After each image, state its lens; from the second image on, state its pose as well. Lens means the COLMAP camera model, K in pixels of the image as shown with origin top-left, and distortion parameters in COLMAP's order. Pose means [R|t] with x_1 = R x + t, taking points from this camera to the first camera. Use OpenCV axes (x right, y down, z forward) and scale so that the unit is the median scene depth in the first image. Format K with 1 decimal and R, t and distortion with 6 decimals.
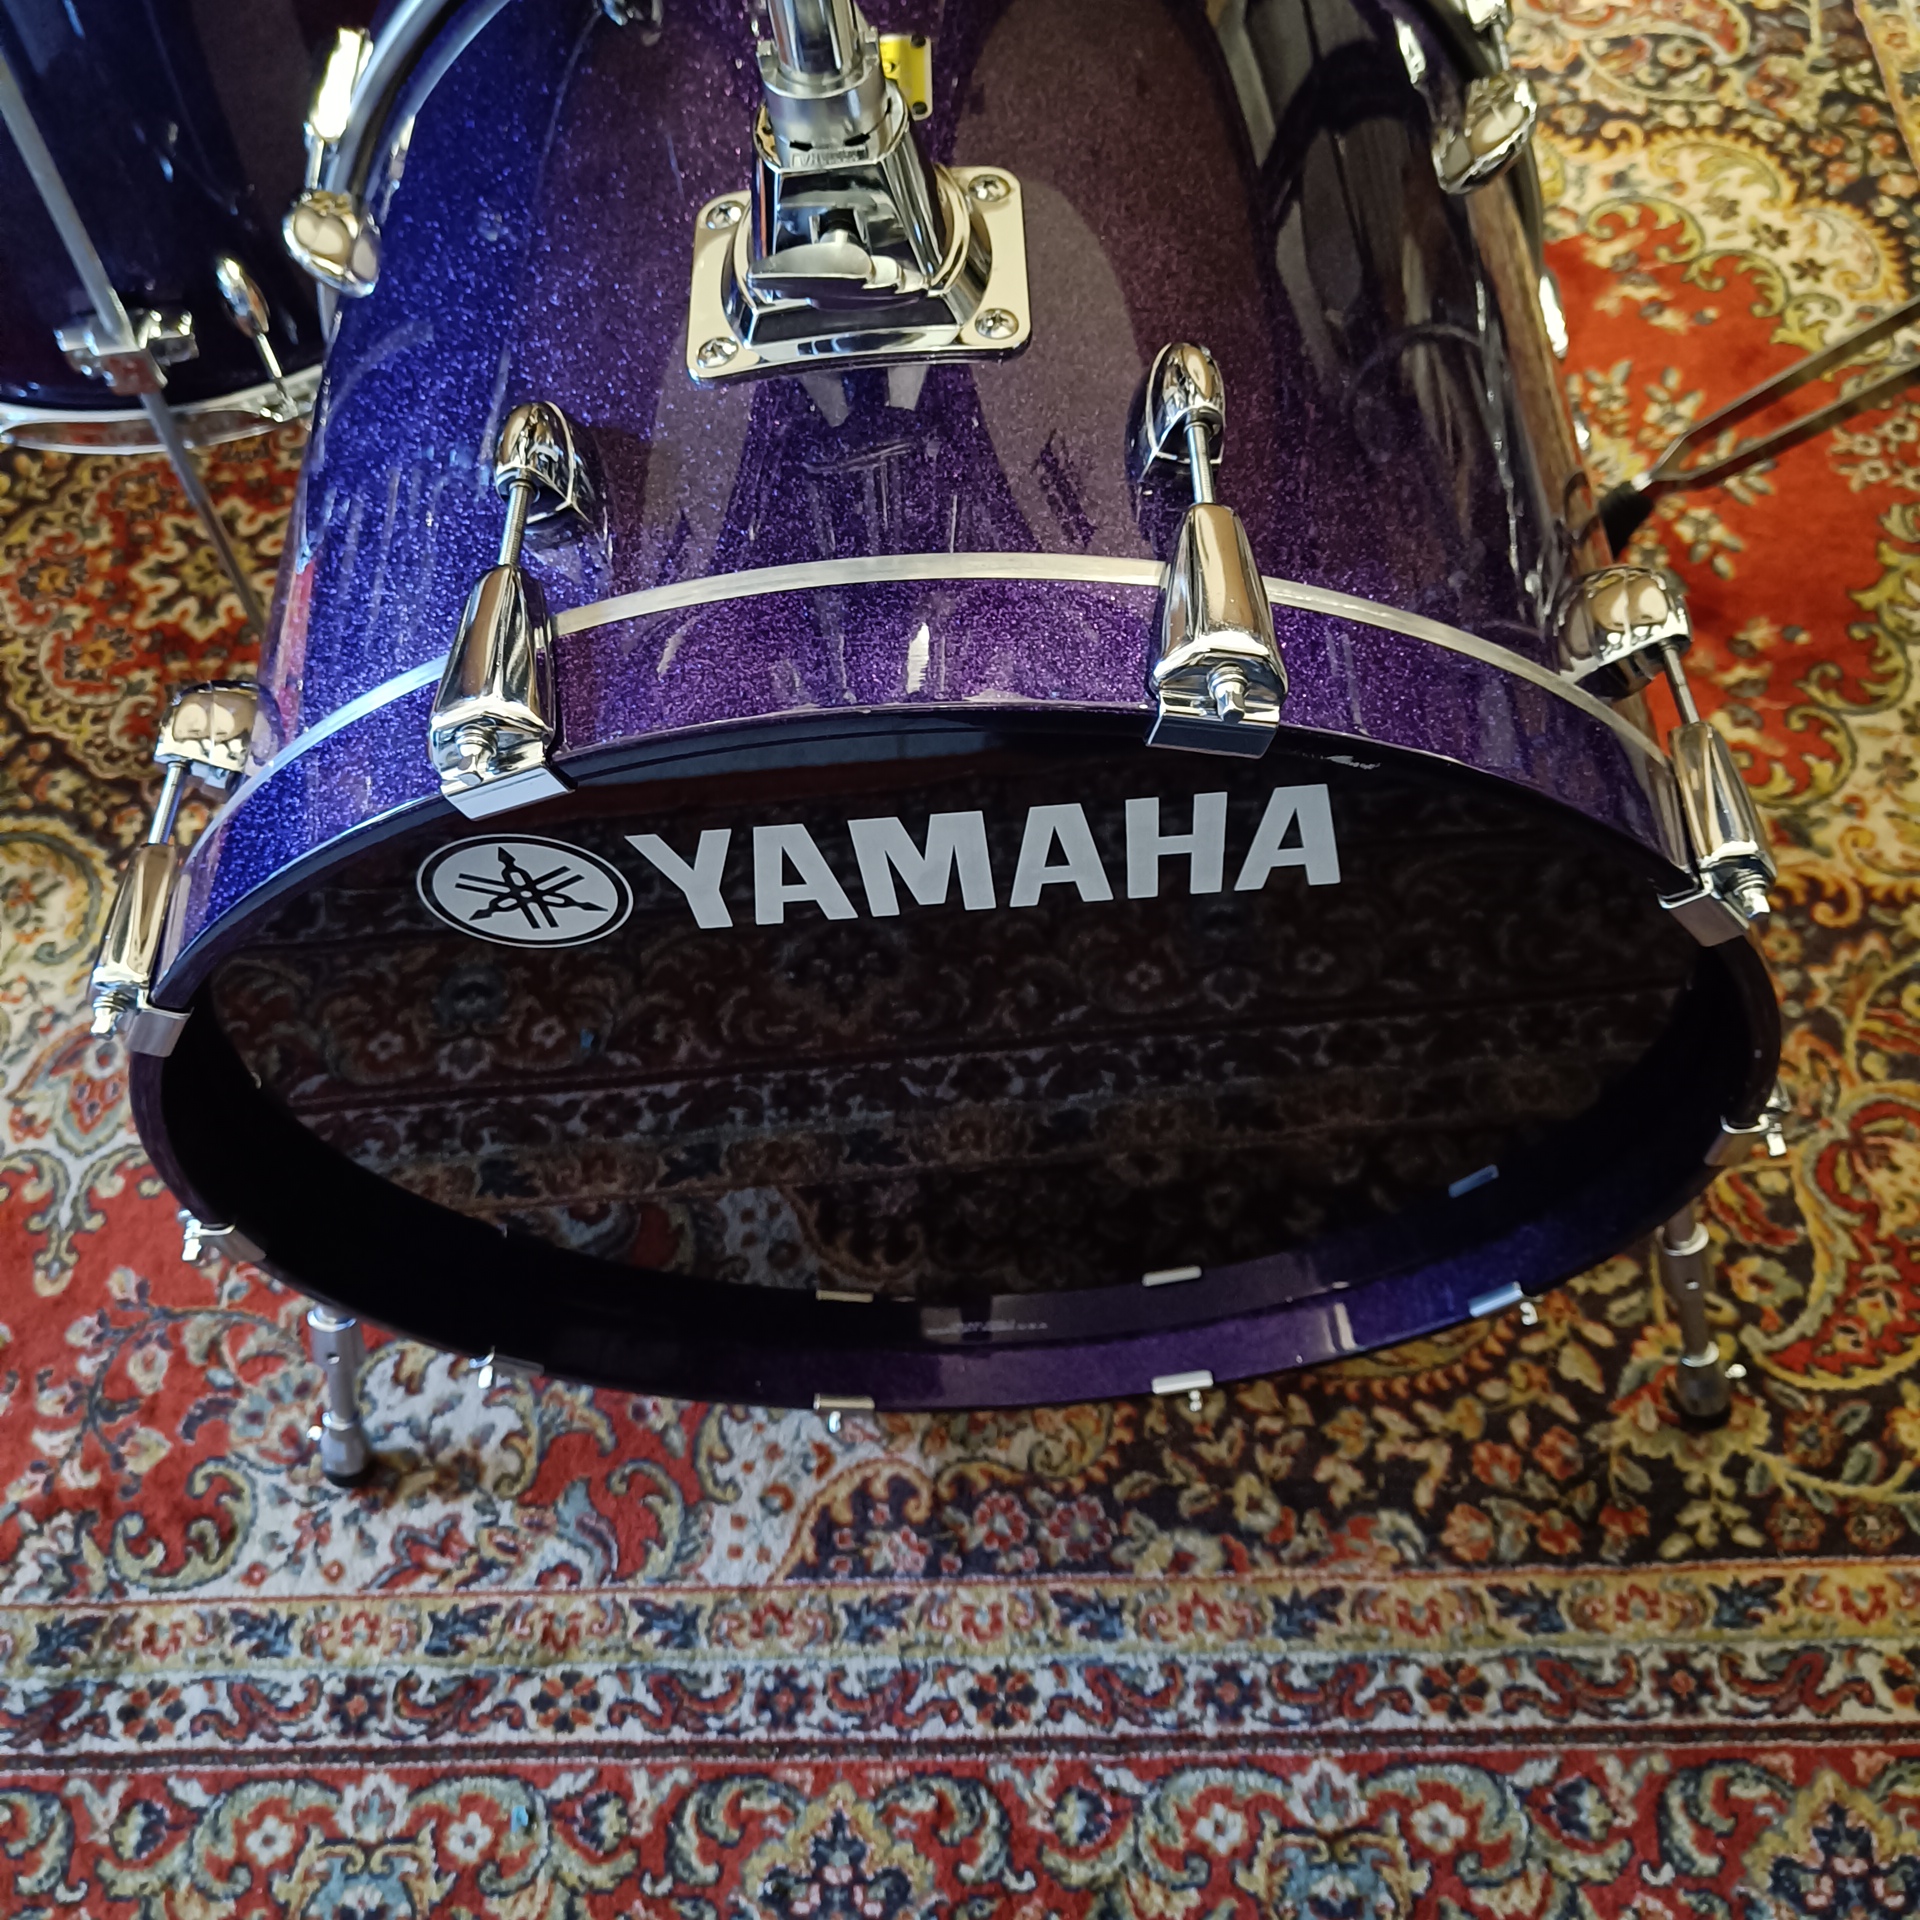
lens RADIAL K [[1788.9, 0, 975.9], [0, 1788.9, 971.5], [0, 0, 1]] dist [0.008572, 0.000000]
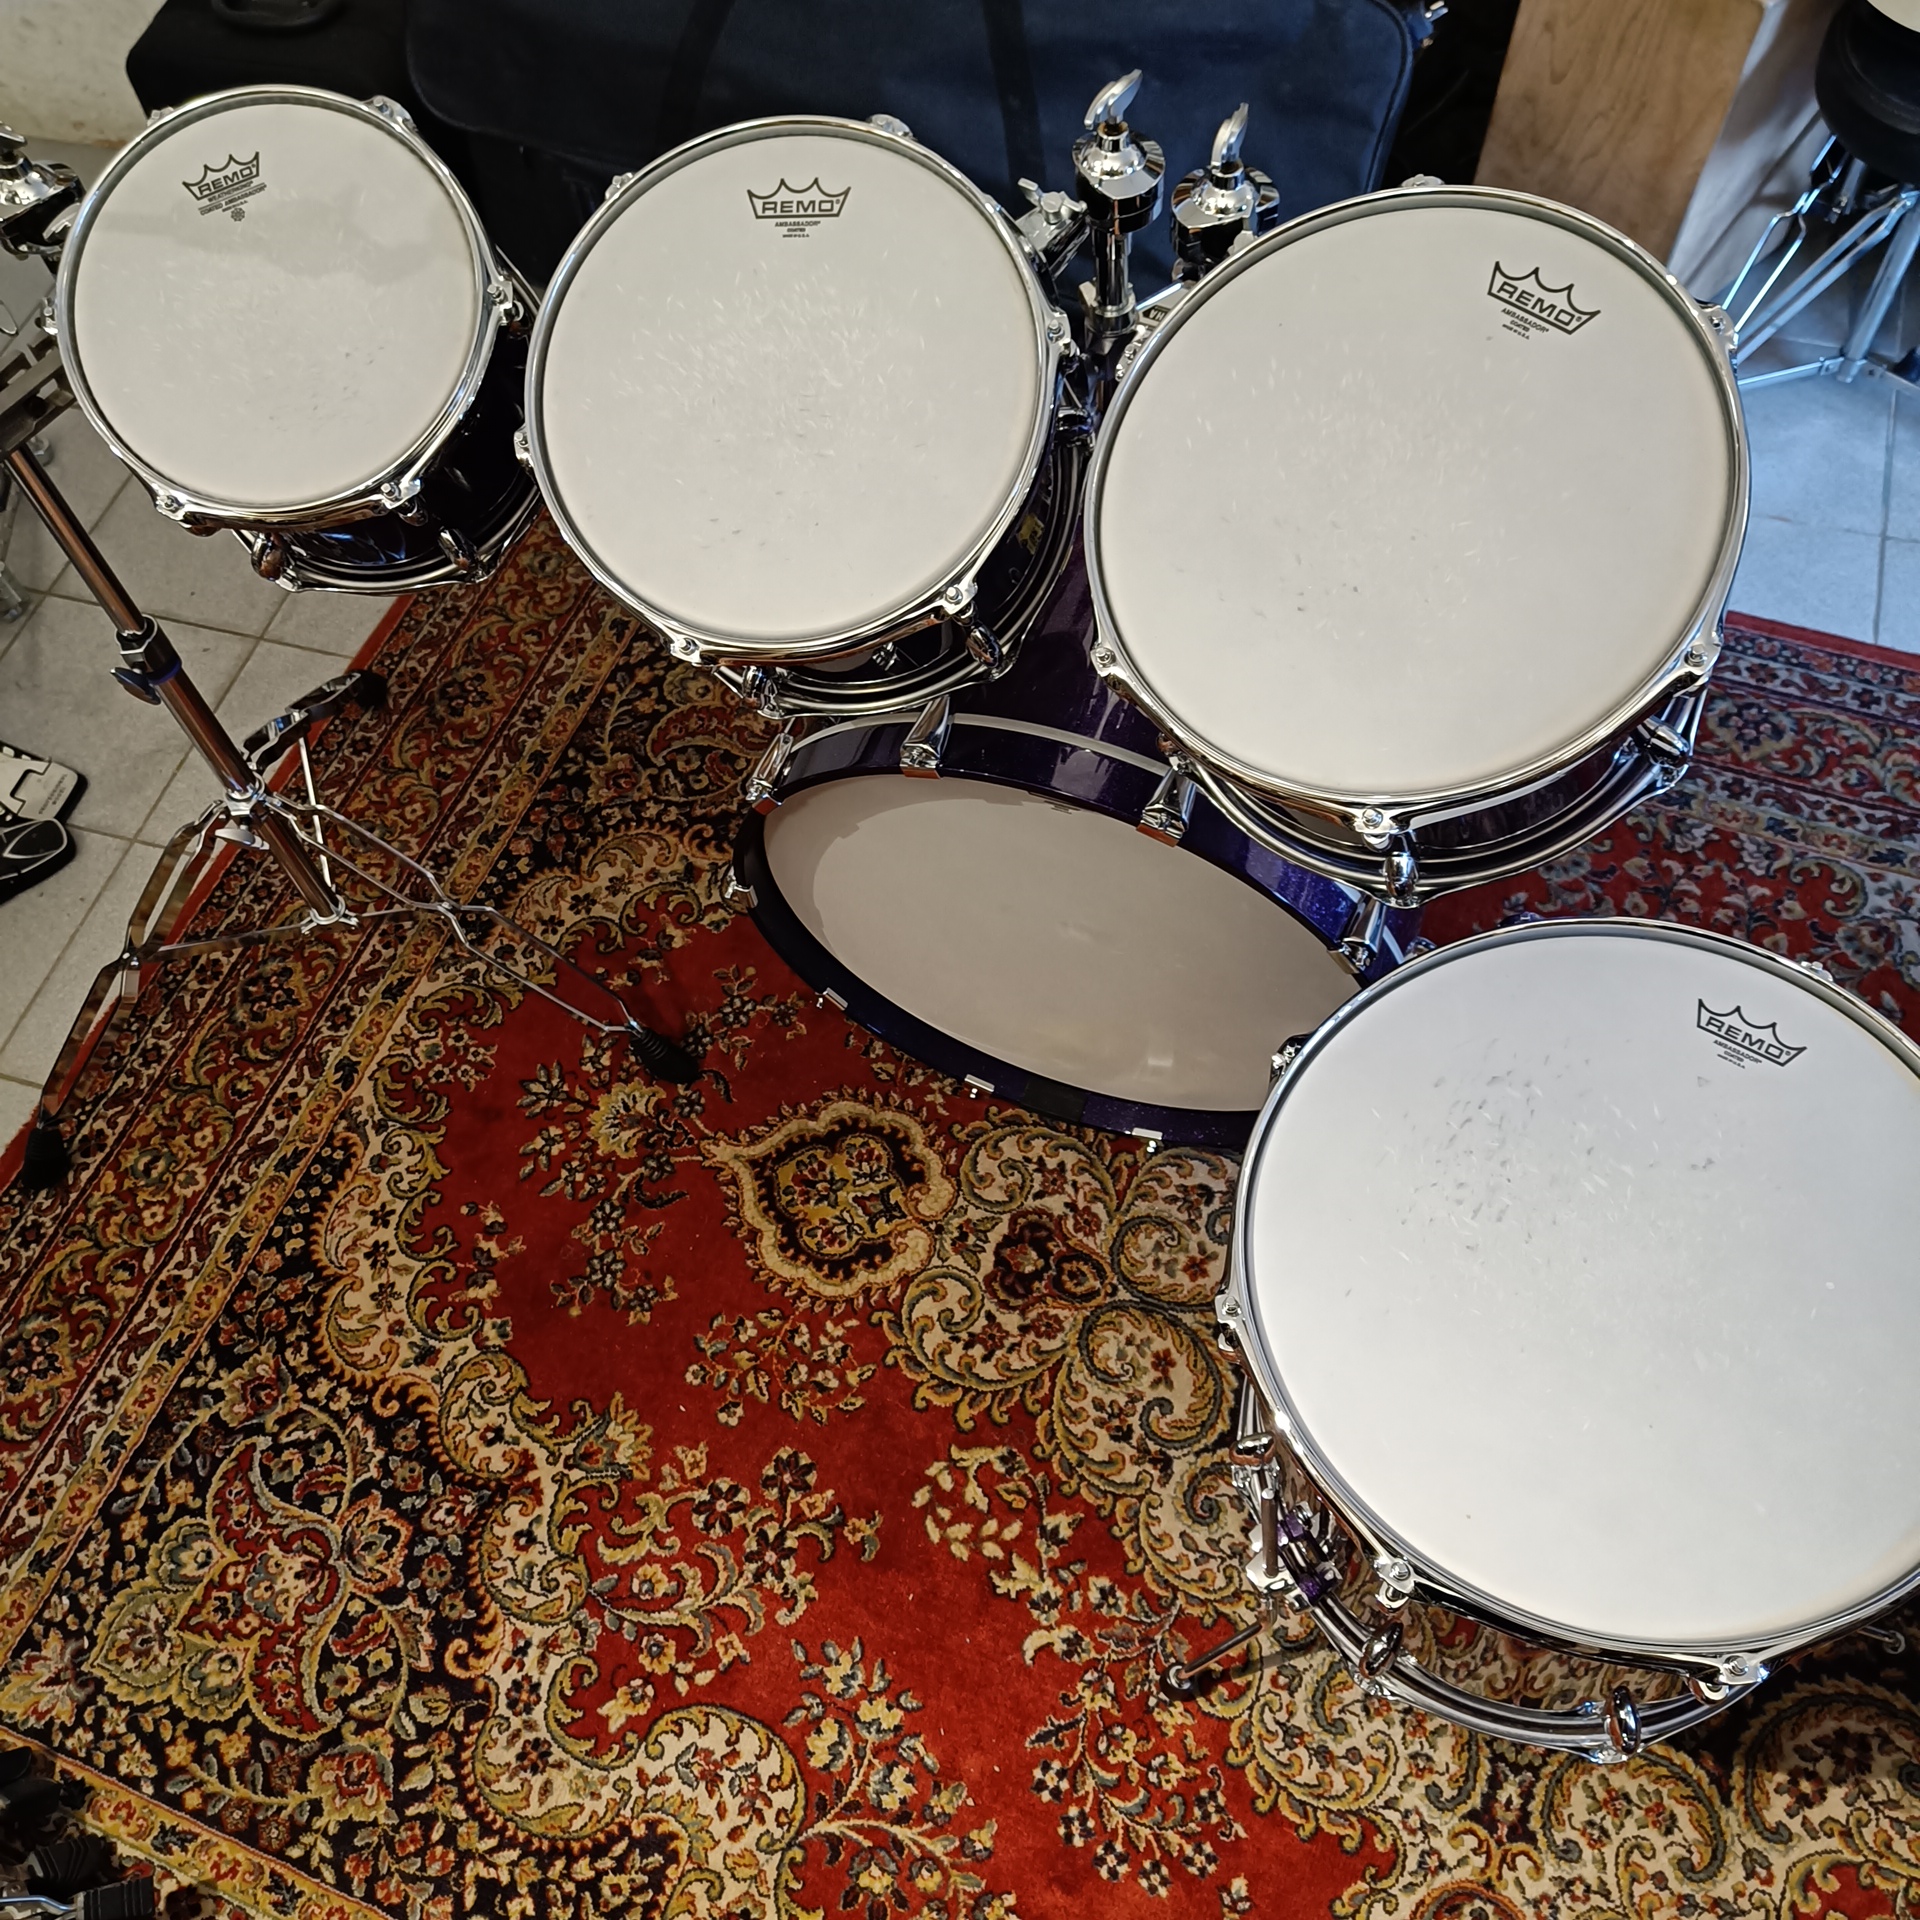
lens RADIAL K [[1788.9, 0, 951.6], [0, 1788.9, 975.8], [0, 0, 1]] dist [0.008572, 0.000000]
pose [[-0.912388, -0.259182, 0.316816, -0.452427], [0.406242, -0.478541, 0.778438, -1.655936], [-0.050148, 0.838942, 0.541906, 0.099557]]
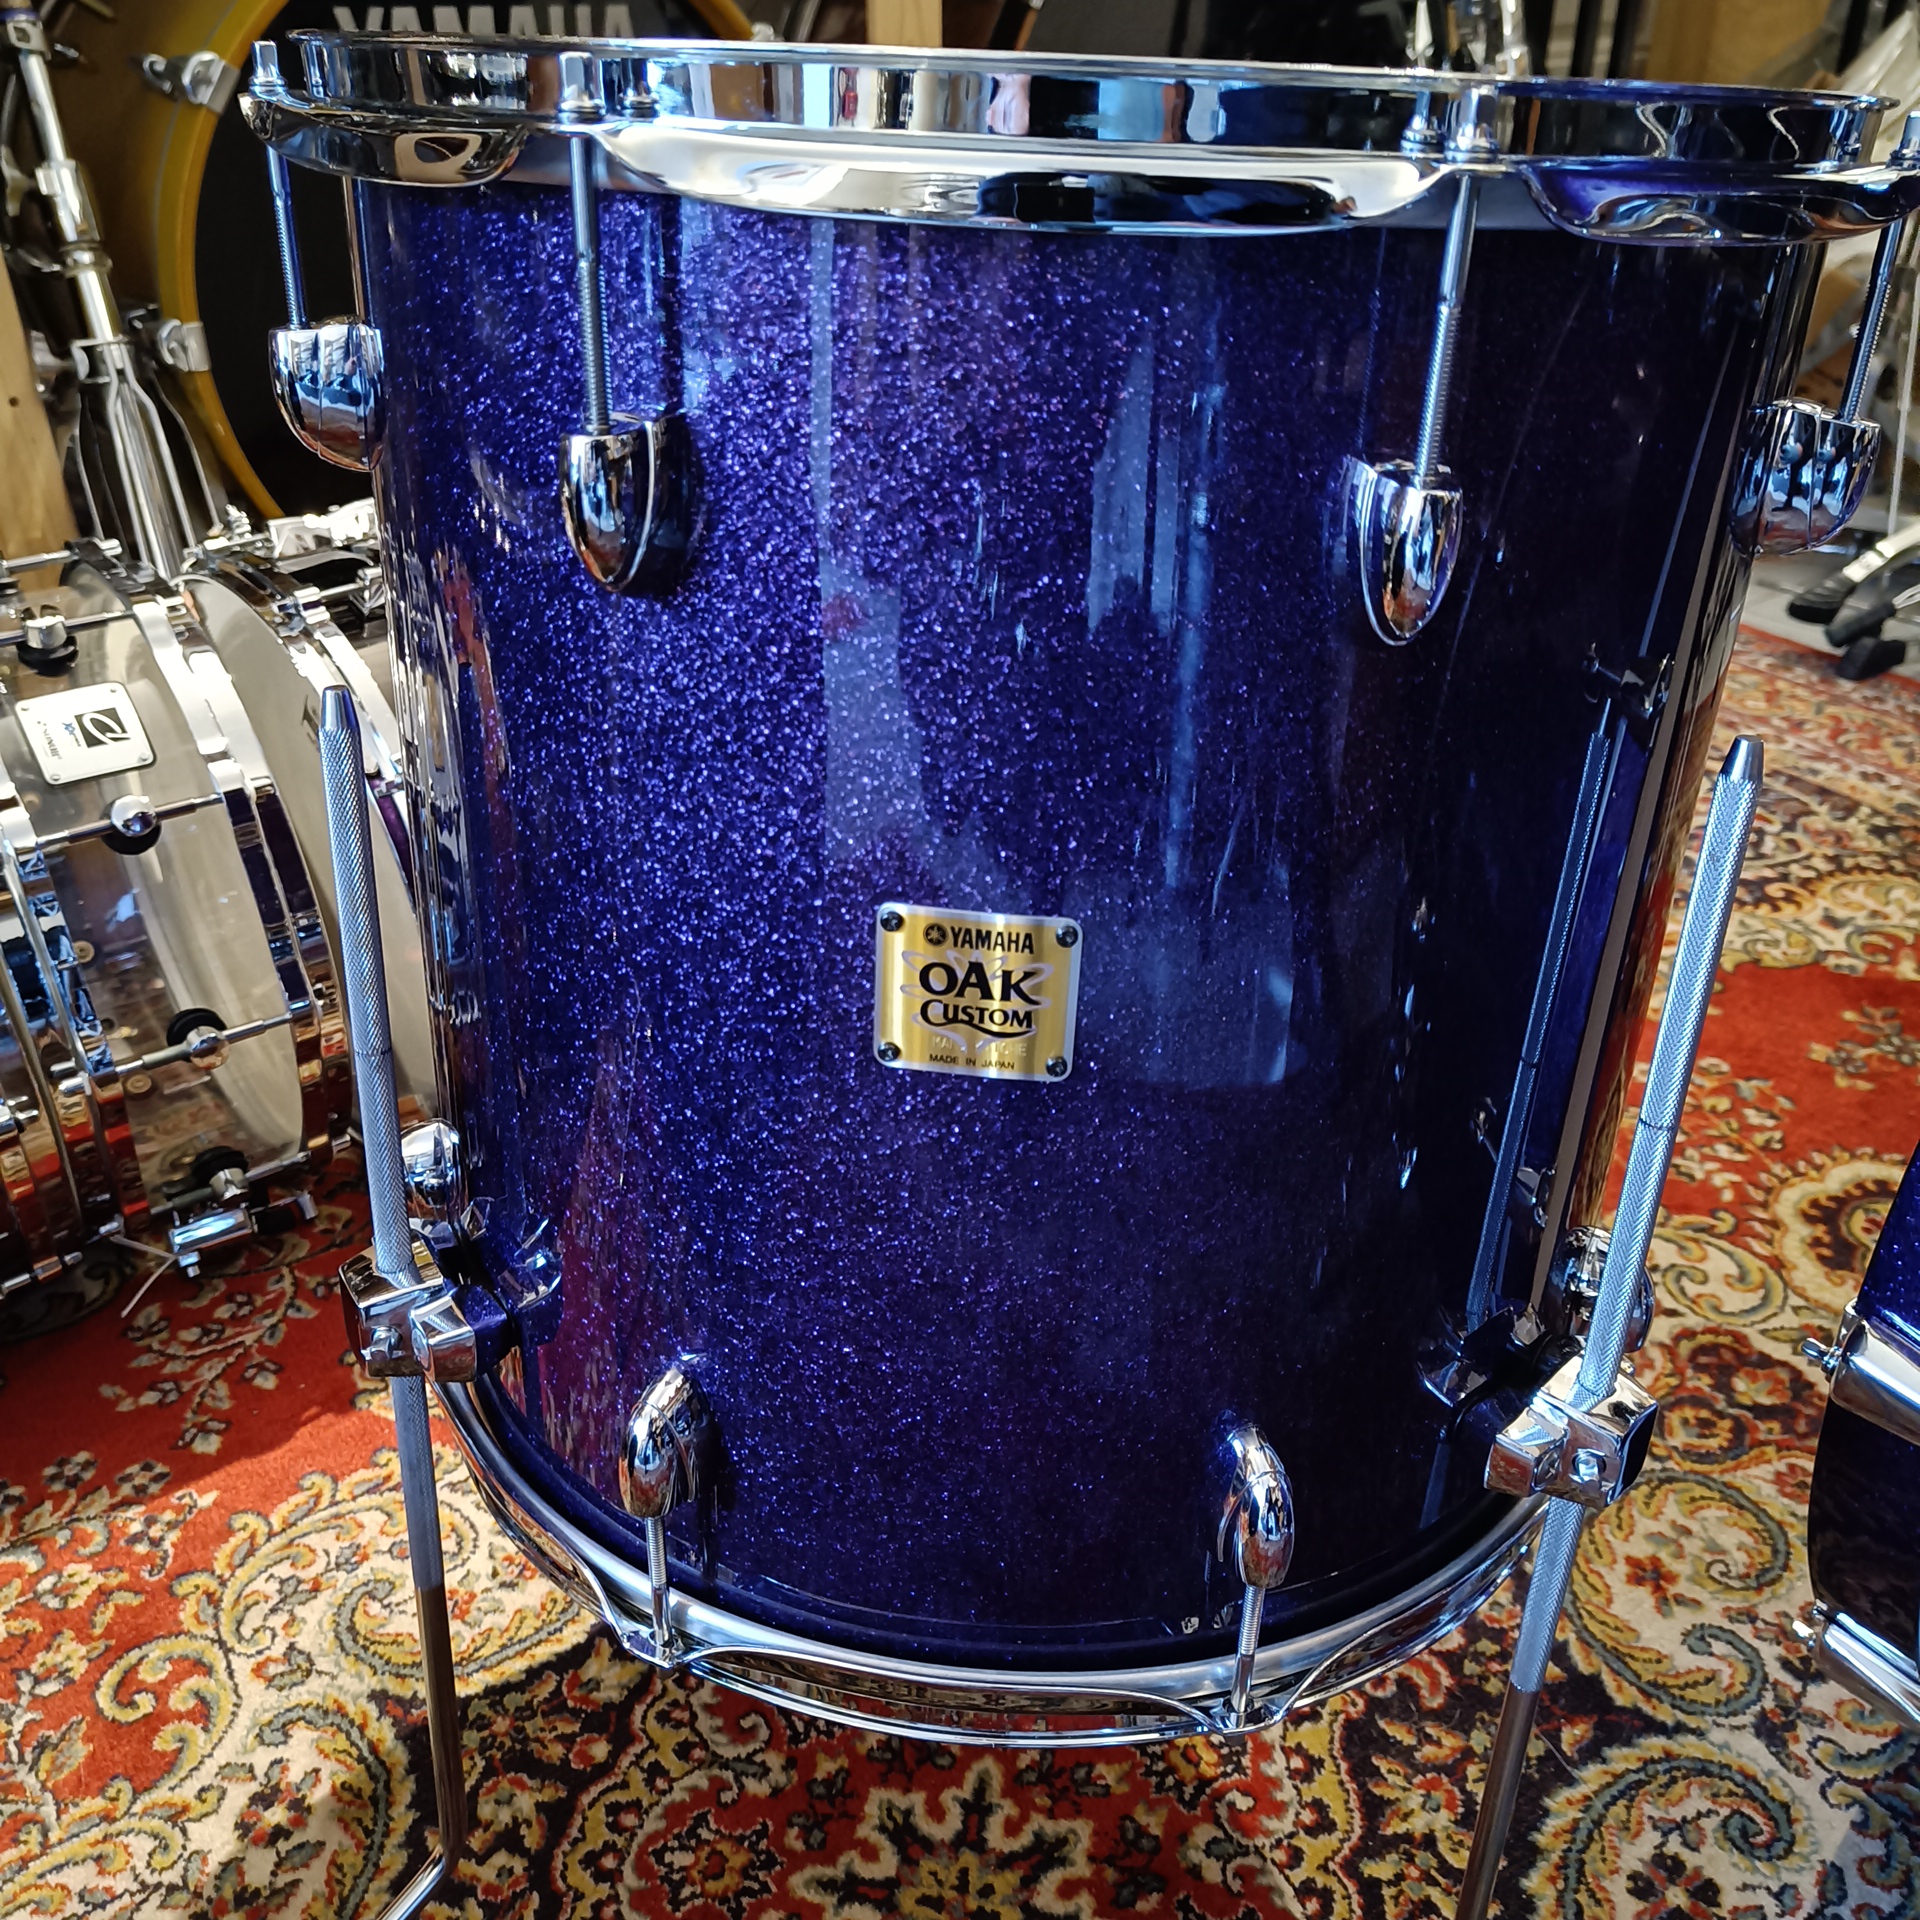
lens RADIAL K [[1788.9, 0, 966.6], [0, 1788.9, 991.0], [0, 0, 1]] dist [0.008572, 0.000000]
pose [[0.831593, -0.218703, 0.510512, -0.888333], [0.453670, 0.797730, -0.397254, -0.318038], [-0.320370, 0.561957, 0.762606, 0.548865]]
